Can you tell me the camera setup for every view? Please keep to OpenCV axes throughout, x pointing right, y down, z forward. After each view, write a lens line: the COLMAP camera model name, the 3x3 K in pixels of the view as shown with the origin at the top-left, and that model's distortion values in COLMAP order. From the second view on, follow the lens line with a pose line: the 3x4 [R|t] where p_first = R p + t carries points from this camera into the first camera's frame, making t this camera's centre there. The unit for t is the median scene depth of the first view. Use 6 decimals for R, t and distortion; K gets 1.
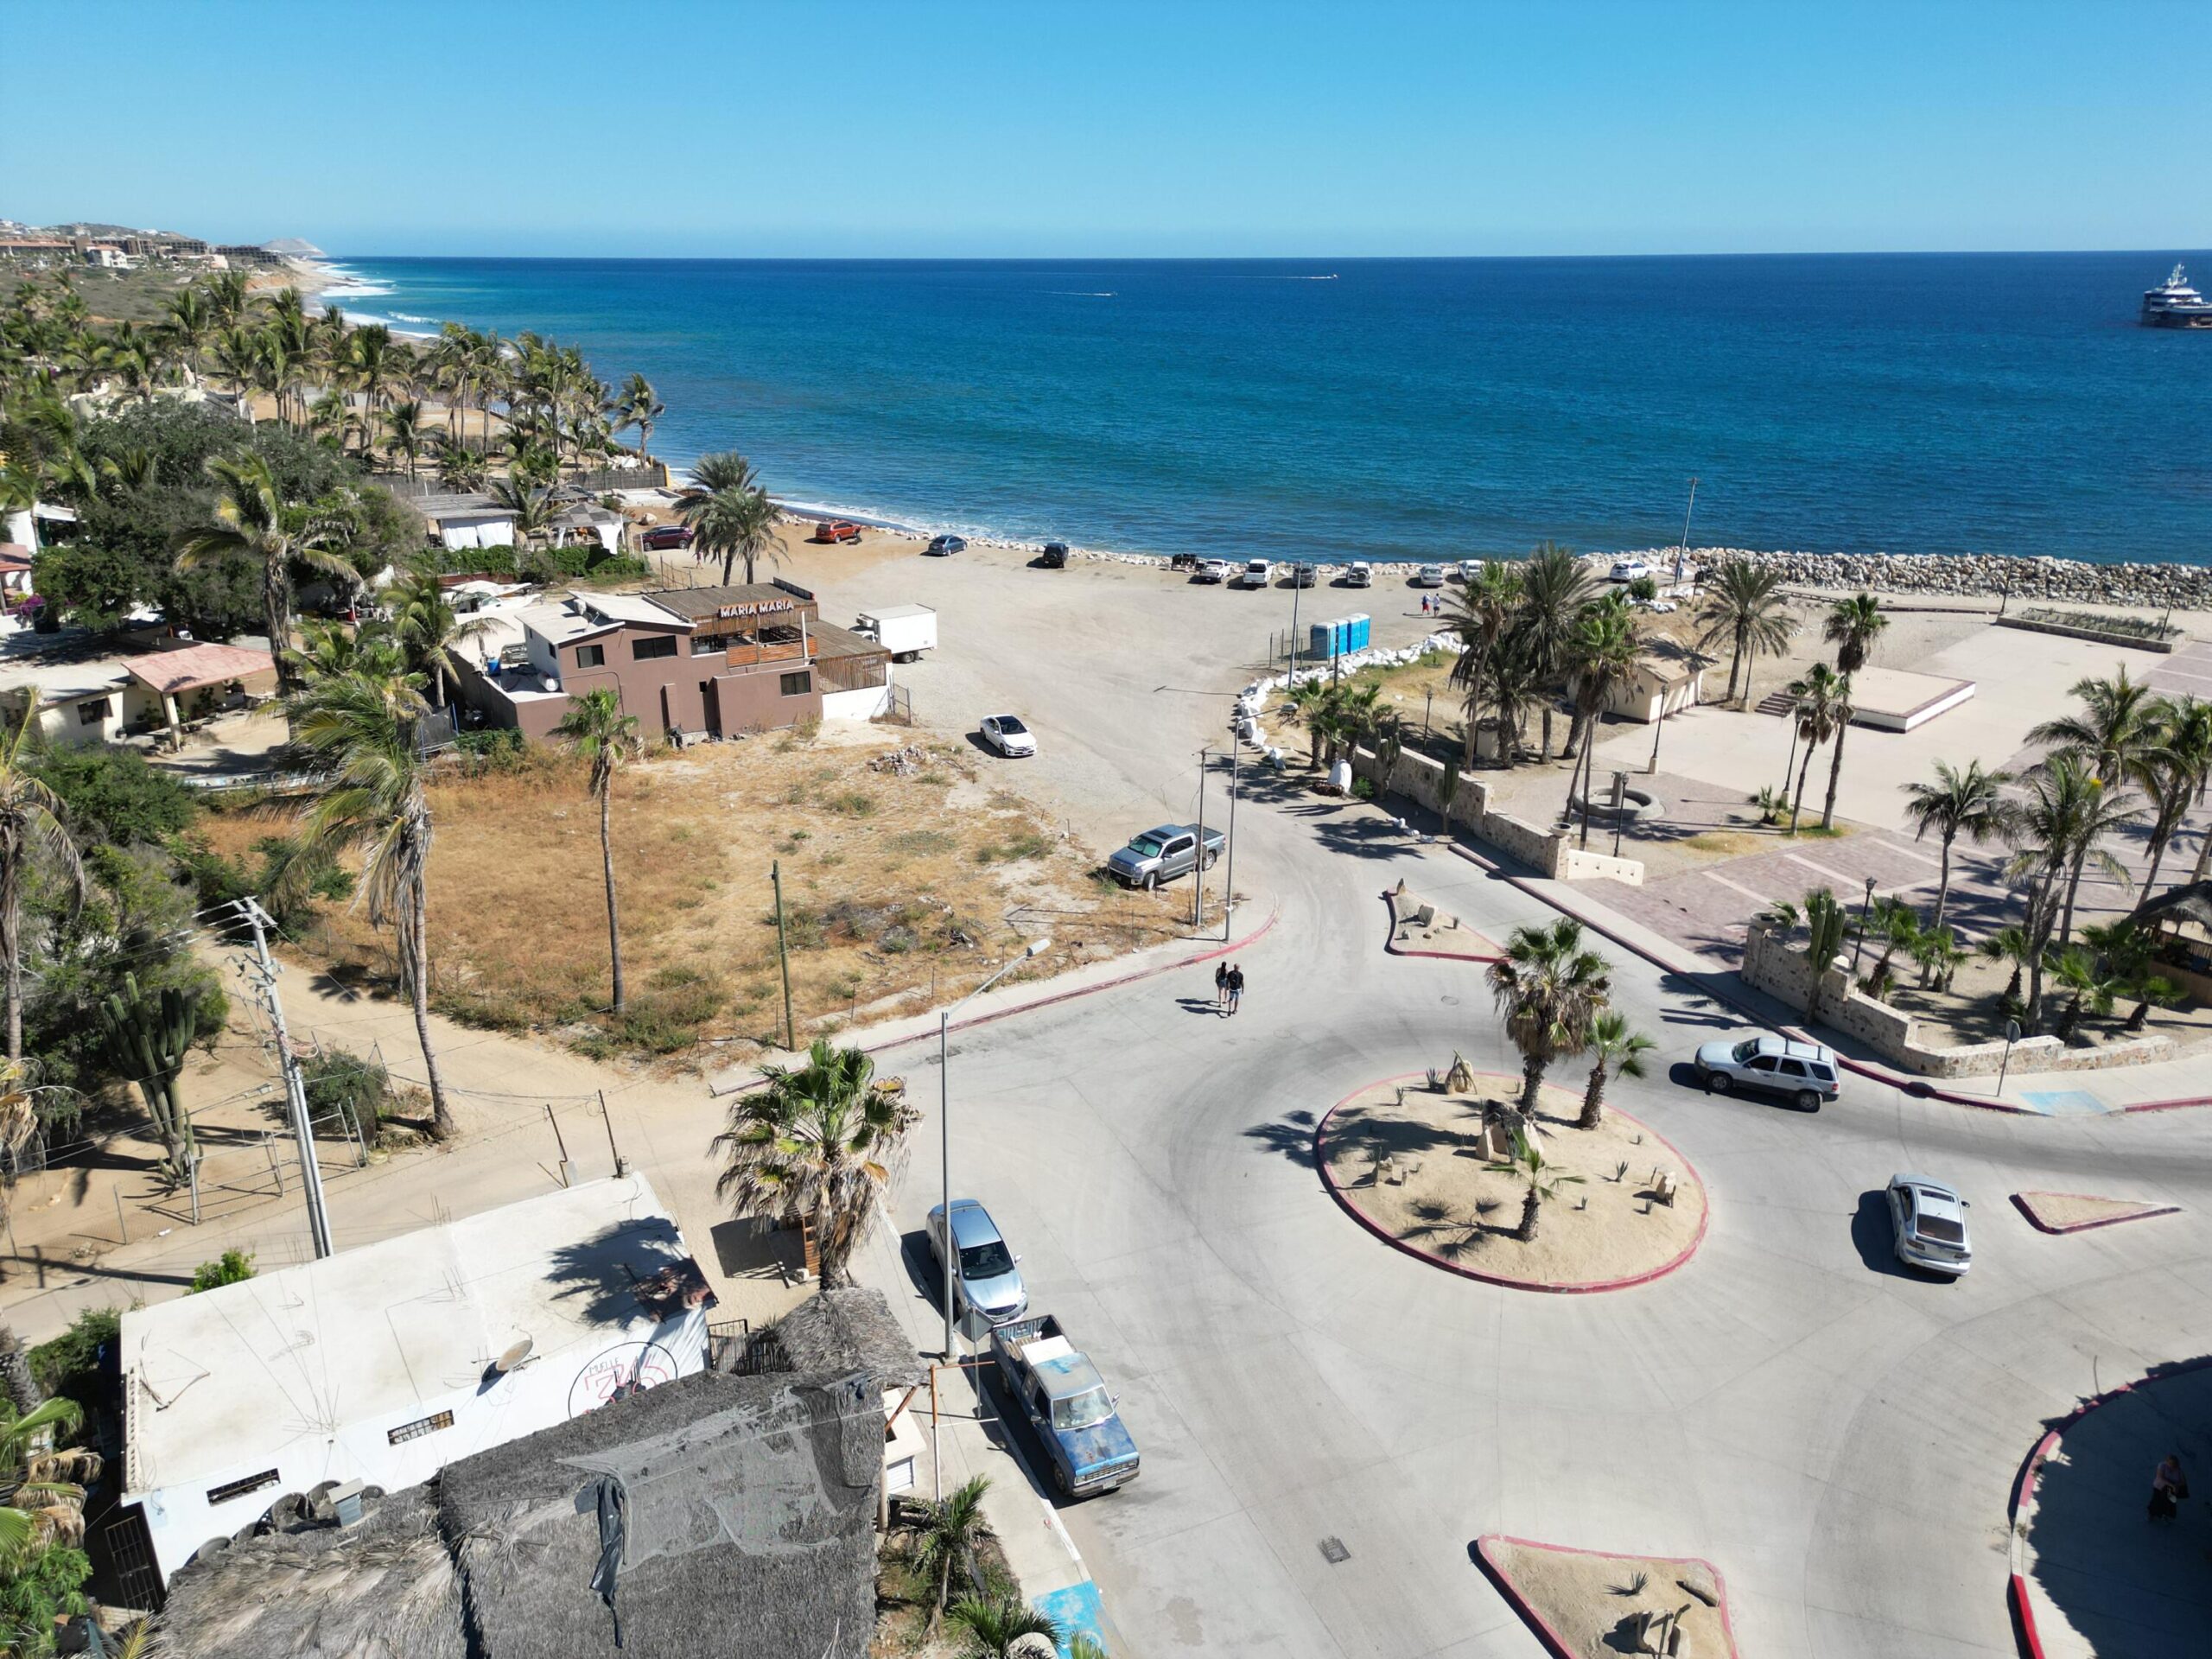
lens RADIAL K [[1547.9, 0, 1112.4], [0, 1547.9, 835.4], [0, 0, 1]] dist [0.060737, -0.050909]
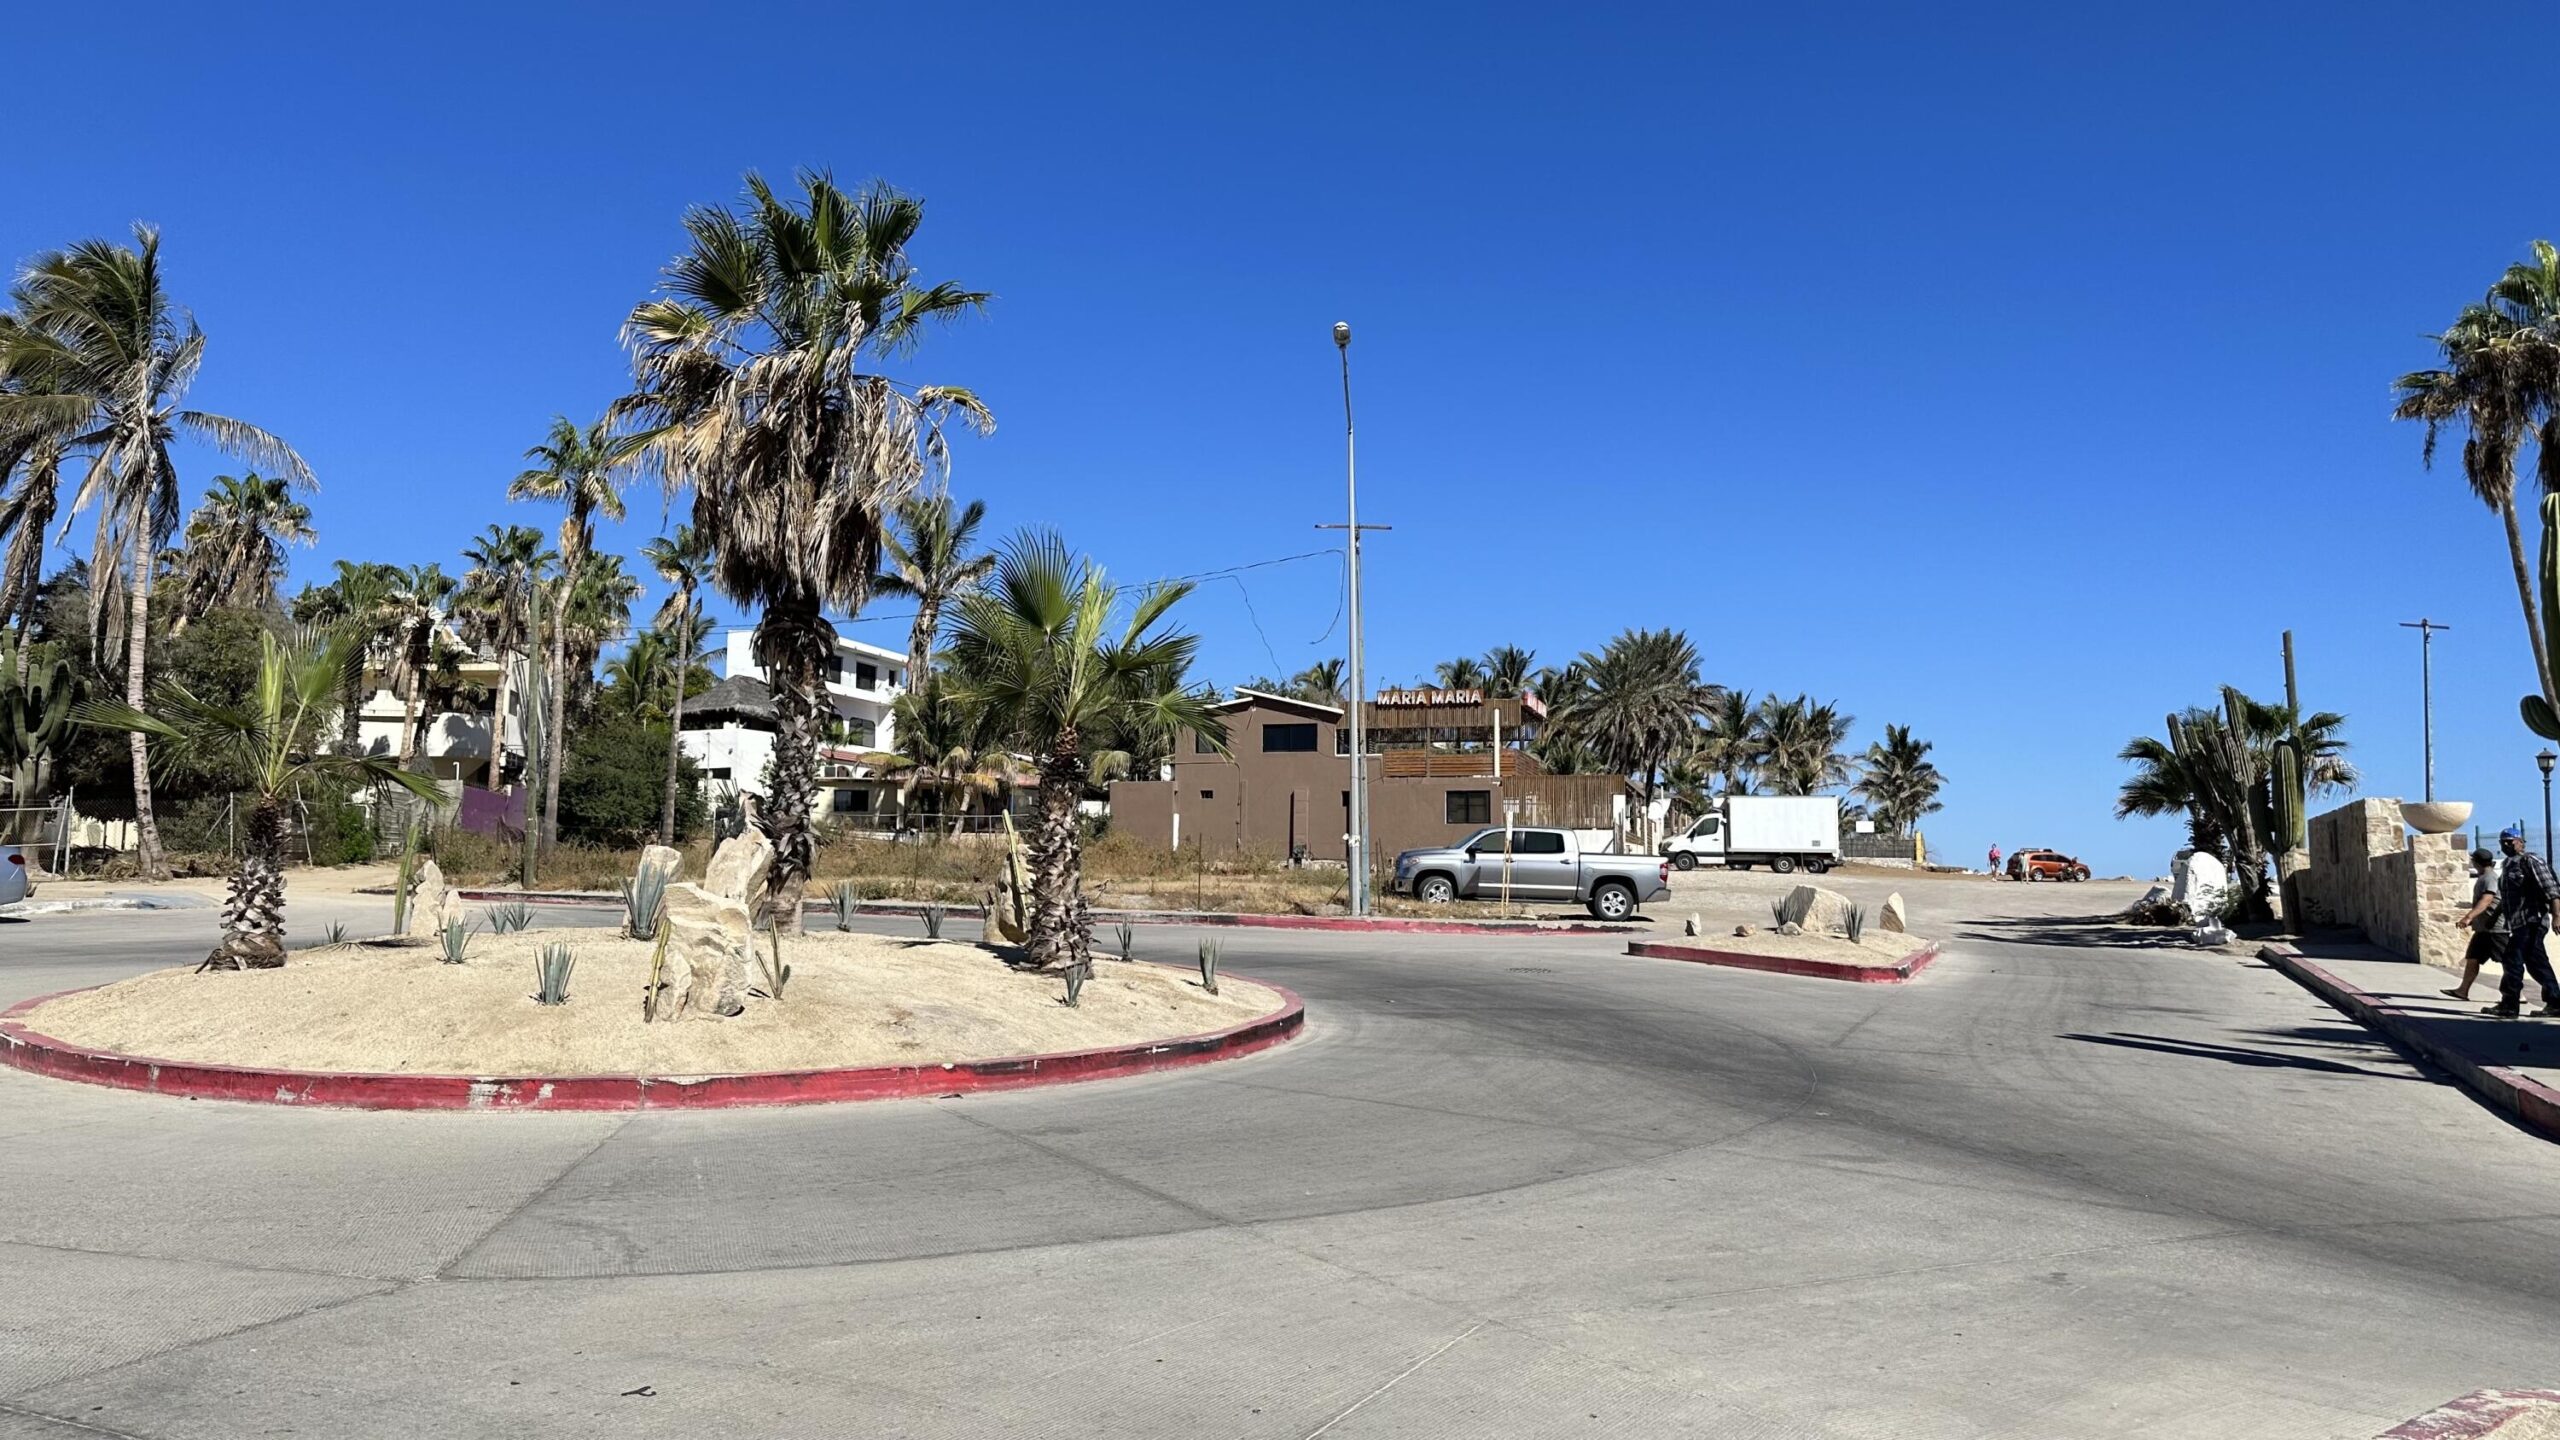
lens RADIAL K [[1792.2, 0, 1262.4], [0, 1792.2, 699.5], [0, 0, 1]] dist [0.029859, -0.005865]
pose [[0.637636, -0.076873, -0.766493, 0.371671], [-0.276617, 0.905797, -0.320958, 0.147995], [0.718960, 0.416679, 0.556305, 0.511311]]
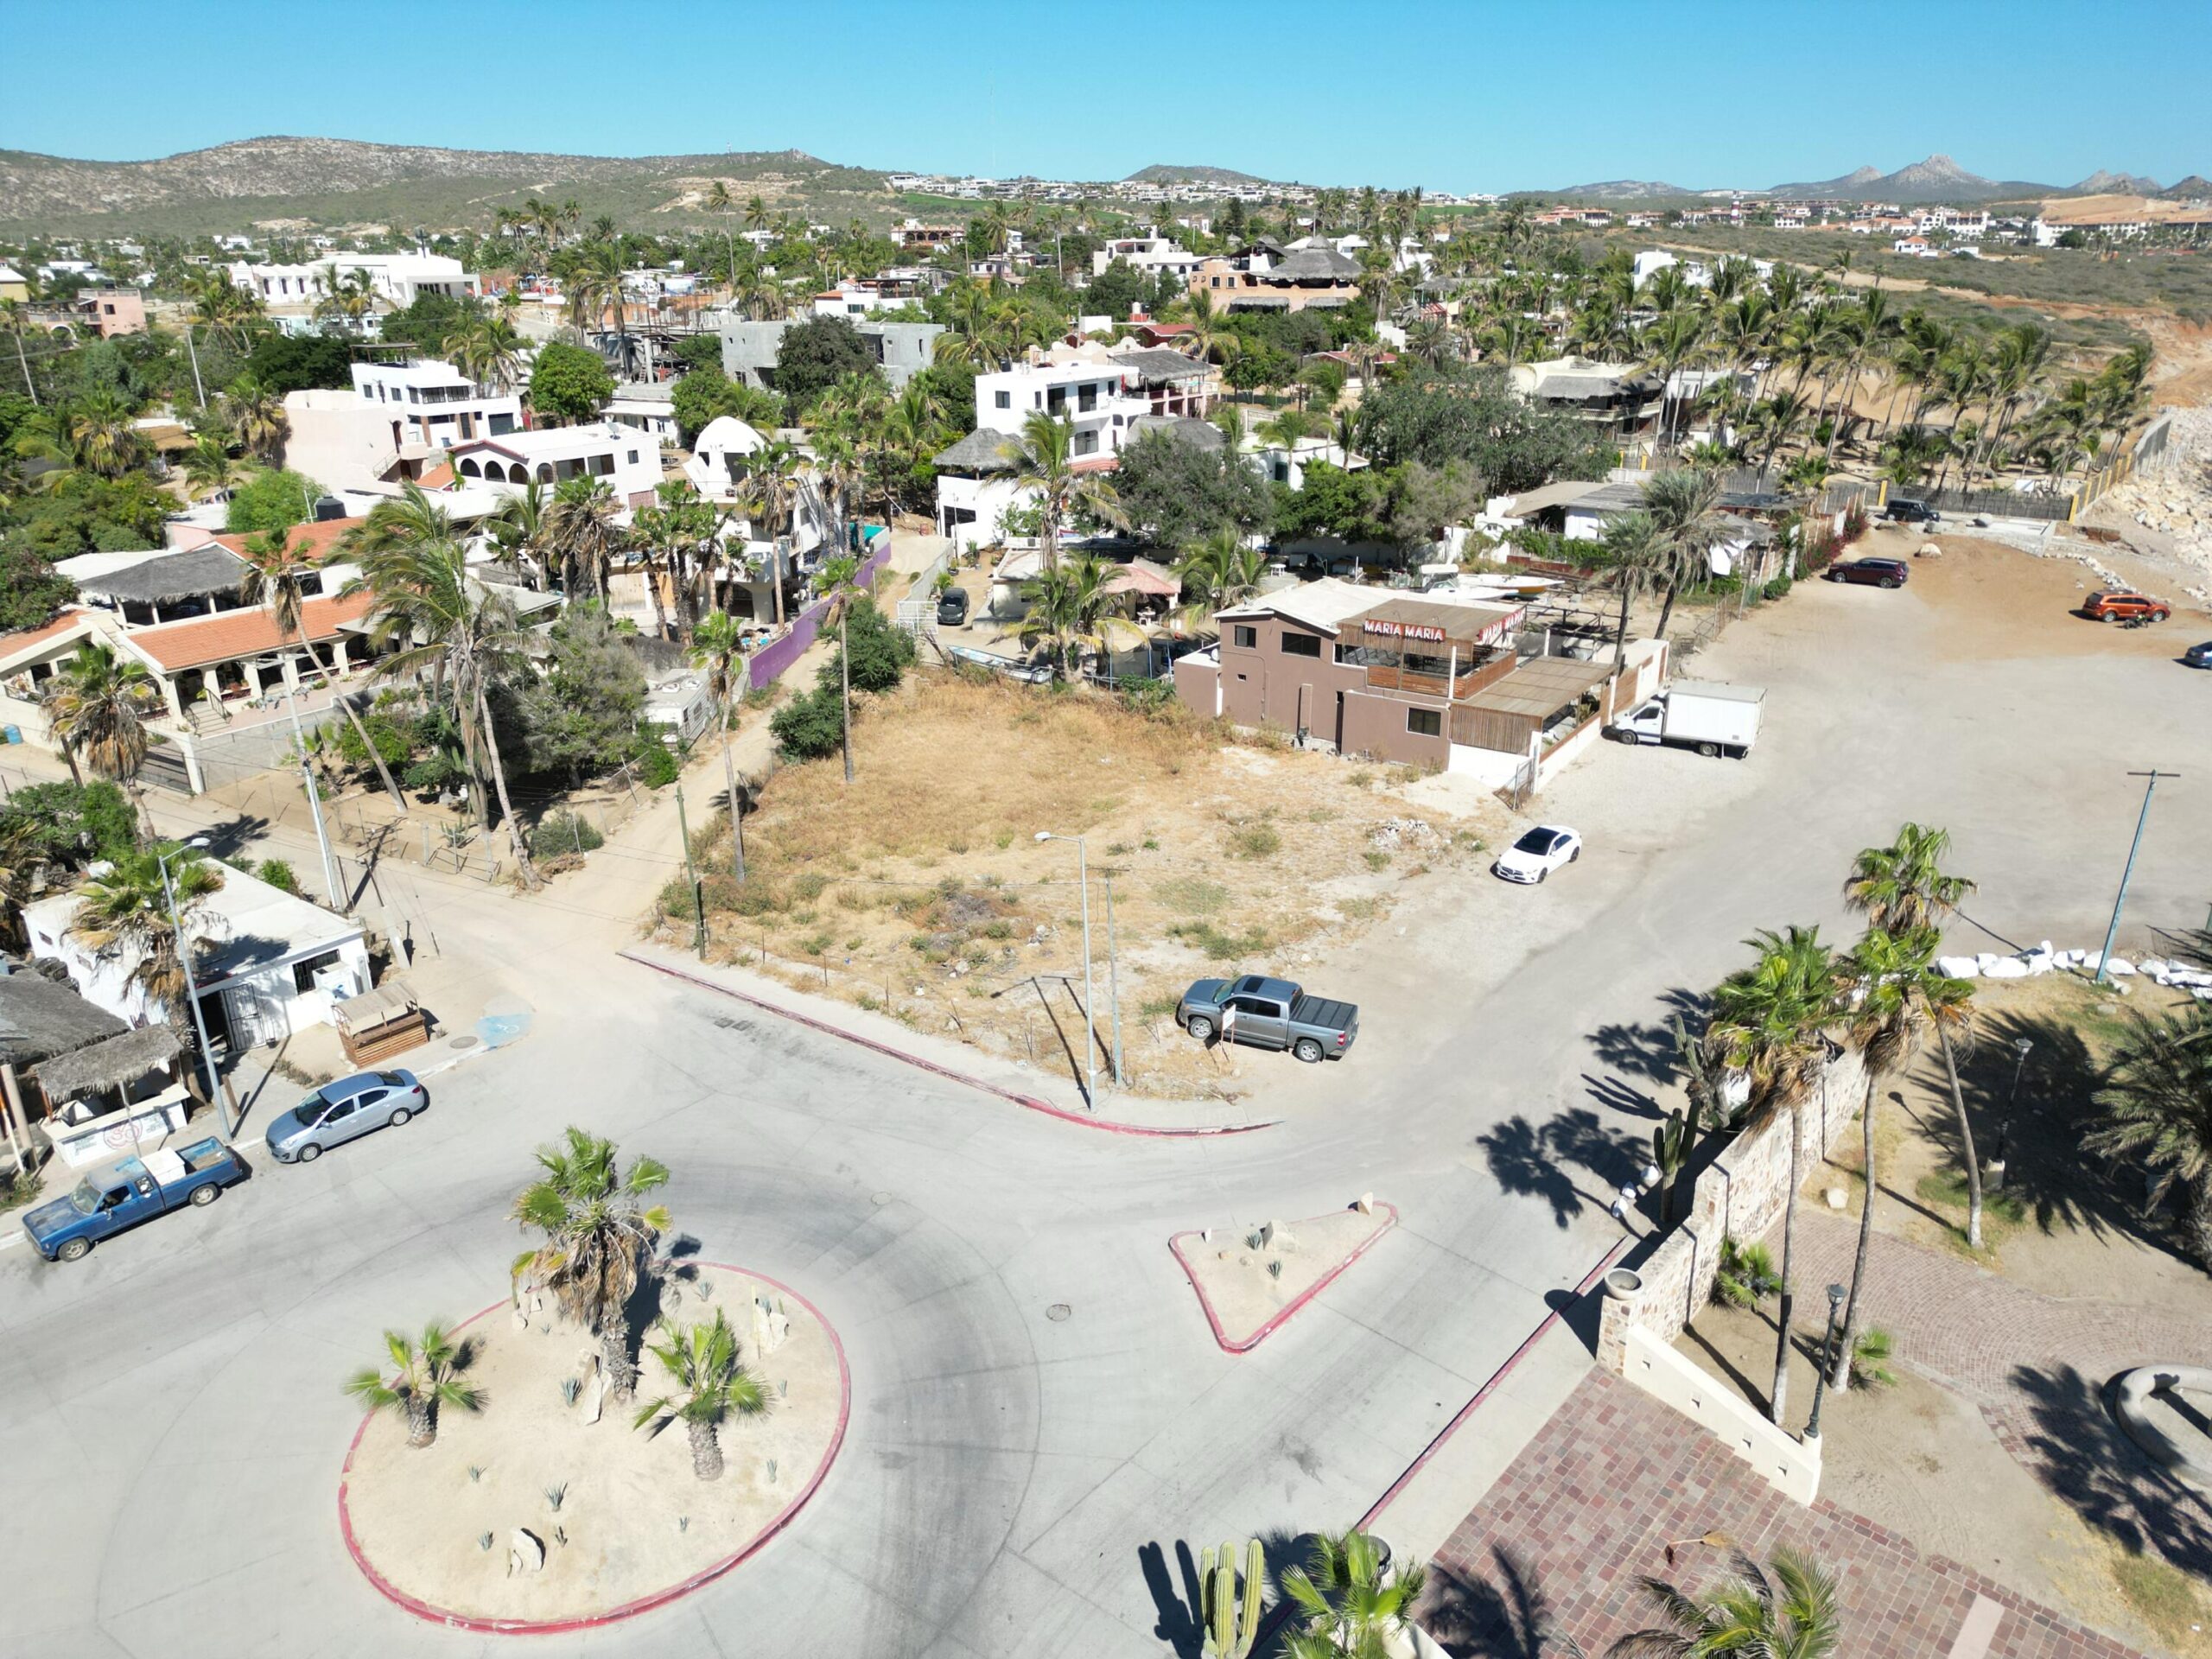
lens RADIAL K [[1547.9, 0, 1103.0], [0, 1547.9, 824.4], [0, 0, 1]] dist [0.060737, -0.050909]
pose [[0.369706, 0.321277, -0.871836, 0.562614], [-0.315408, 0.925996, 0.207485, -0.182754], [0.873977, 0.198275, 0.443680, 0.488870]]
